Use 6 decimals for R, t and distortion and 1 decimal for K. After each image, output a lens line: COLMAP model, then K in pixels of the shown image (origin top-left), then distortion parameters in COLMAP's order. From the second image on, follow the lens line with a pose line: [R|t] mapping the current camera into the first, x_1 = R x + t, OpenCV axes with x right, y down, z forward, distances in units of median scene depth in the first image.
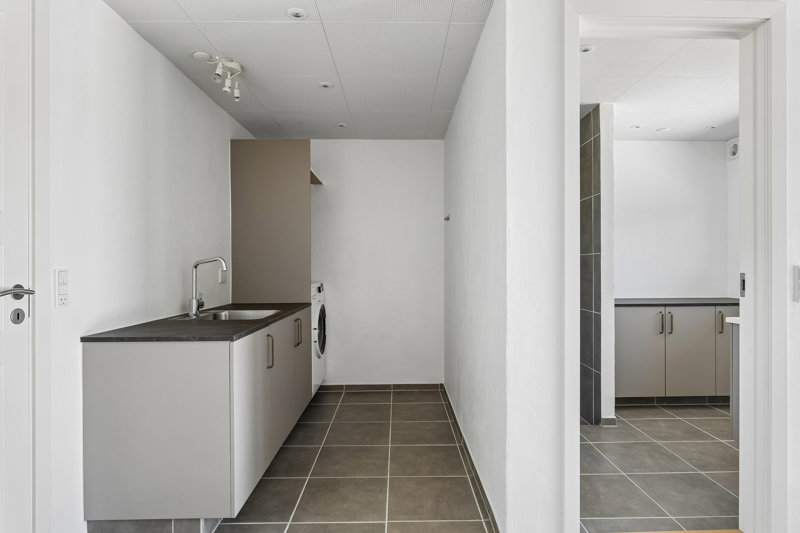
lens RADIAL K [[485.1, 0, 399.7], [0, 485.1, 266.9], [0, 0, 1]] dist [-0.007926, -0.000542]
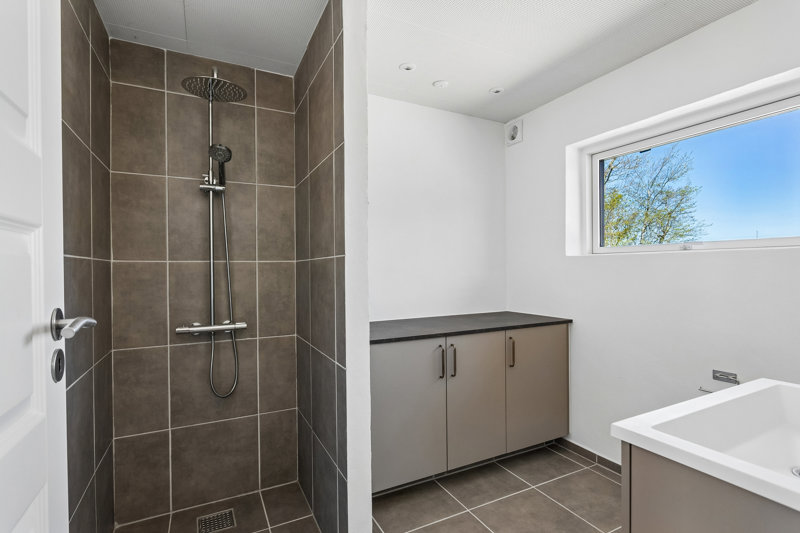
lens RADIAL K [[386.9, 0, 400.6], [0, 386.9, 269.0], [0, 0, 1]] dist [0.000245, 0.000006]
pose [[0.907690, -0.004142, 0.419620, 0.268993], [0.005547, 0.999982, -0.002130, -0.010721], [-0.419604, 0.004261, 0.907697, 0.542945]]
